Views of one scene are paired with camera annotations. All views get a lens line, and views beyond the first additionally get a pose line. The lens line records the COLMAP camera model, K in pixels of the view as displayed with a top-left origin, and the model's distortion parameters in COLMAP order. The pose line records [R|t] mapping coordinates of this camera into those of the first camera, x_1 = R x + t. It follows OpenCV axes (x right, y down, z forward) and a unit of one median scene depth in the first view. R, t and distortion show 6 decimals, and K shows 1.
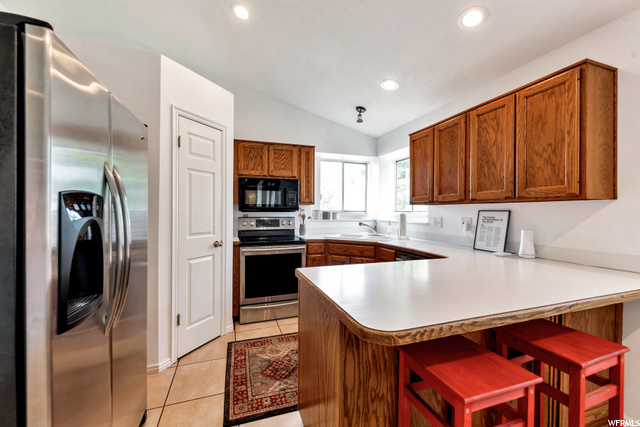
lens RADIAL K [[258.1, 0, 320.0], [0, 258.1, 213.5], [0, 0, 1]] dist [-0.000225, -0.000081]
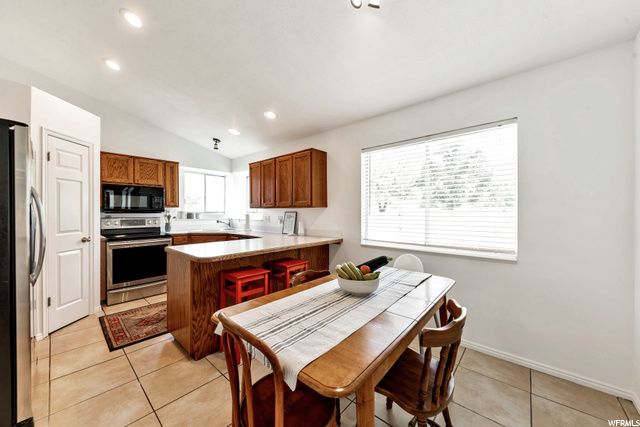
lens RADIAL K [[229.2, 0, 318.2], [0, 229.2, 214.5], [0, 0, 1]] dist [0.001003, -0.000441]
pose [[0.868188, -0.007518, 0.496178, 0.018771], [0.006385, 0.999972, 0.003978, 0.001115], [-0.496194, -0.000286, 0.868212, -0.436392]]
